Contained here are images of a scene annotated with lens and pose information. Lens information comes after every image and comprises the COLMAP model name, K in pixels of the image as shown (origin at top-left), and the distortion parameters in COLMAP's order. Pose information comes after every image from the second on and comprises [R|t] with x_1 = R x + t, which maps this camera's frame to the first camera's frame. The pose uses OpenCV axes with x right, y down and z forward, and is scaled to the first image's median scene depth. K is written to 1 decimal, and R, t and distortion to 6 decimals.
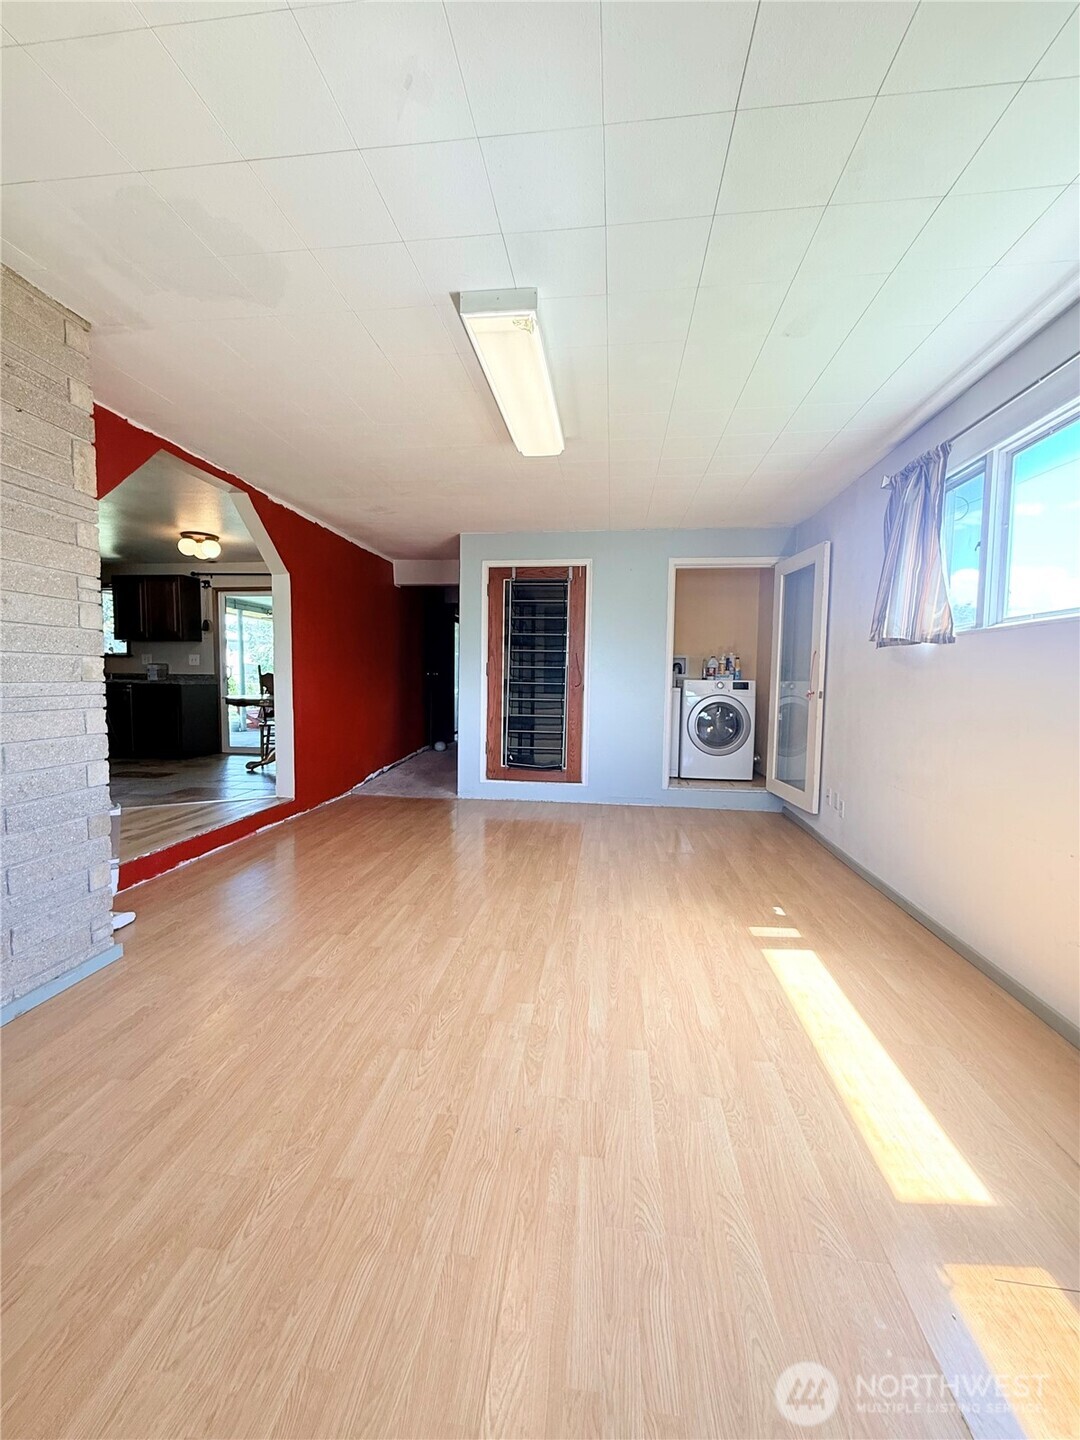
lens RADIAL K [[575.7, 0, 539.4], [0, 575.7, 715.9], [0, 0, 1]] dist [-0.001486, 0.000576]
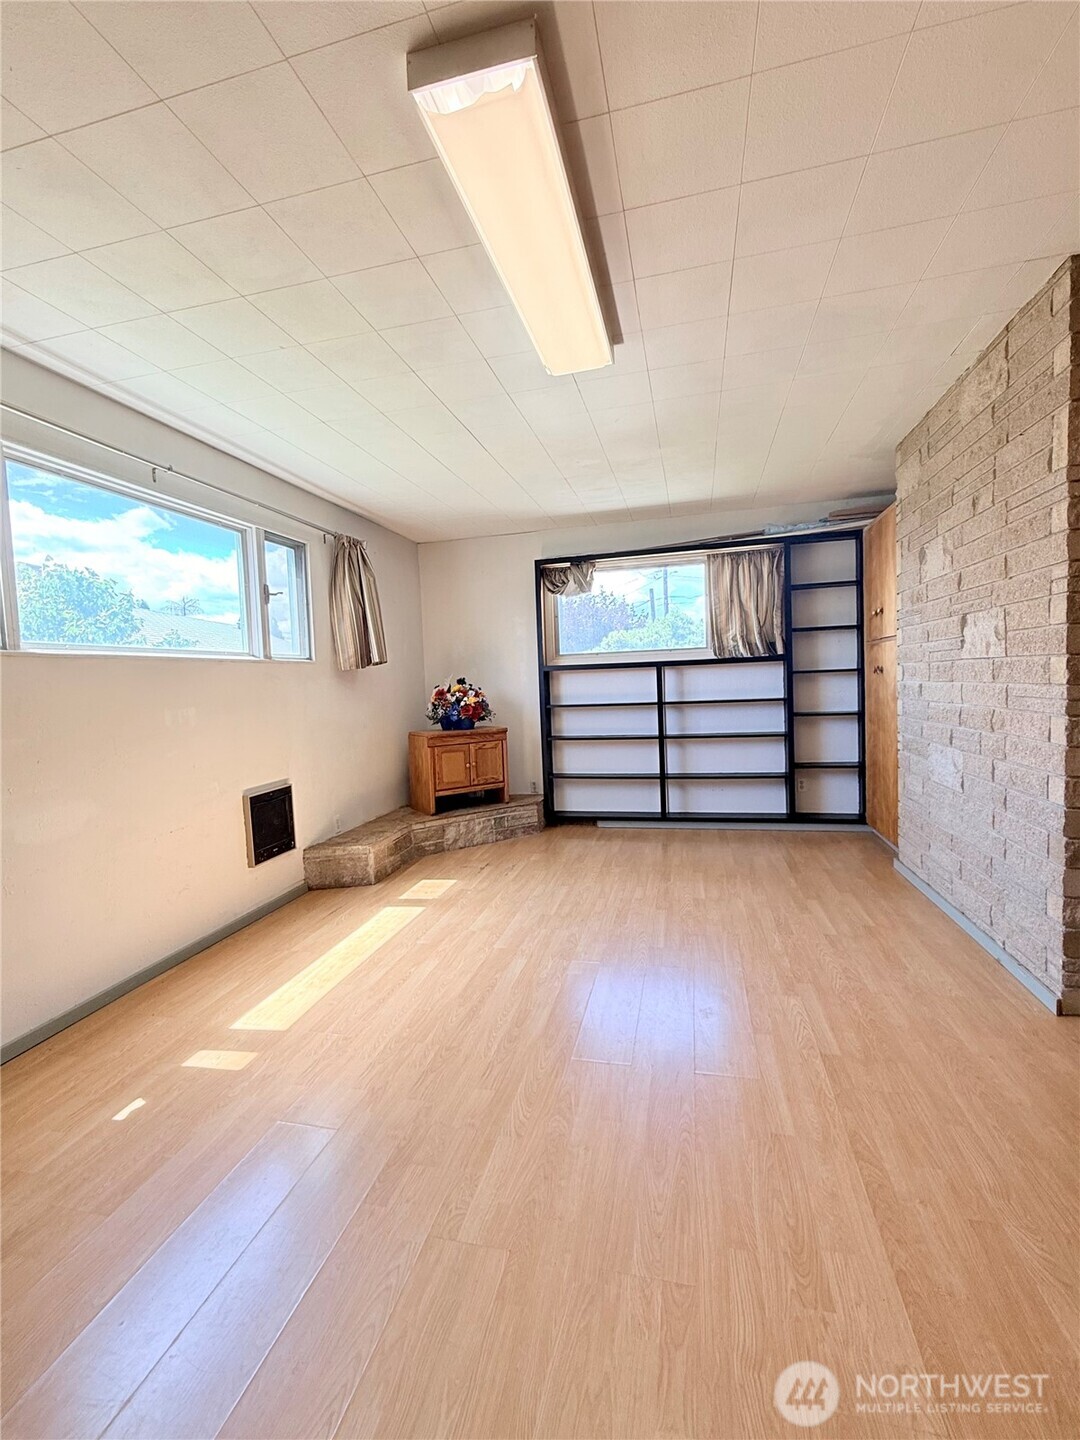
lens RADIAL K [[575.7, 0, 542.9], [0, 575.7, 713.5], [0, 0, 1]] dist [-0.001486, 0.000576]
pose [[-0.992907, 0.022361, 0.116774, -0.100620], [0.037532, 0.990884, 0.129388, -0.155127], [-0.112817, 0.132853, -0.984694, 1.921923]]
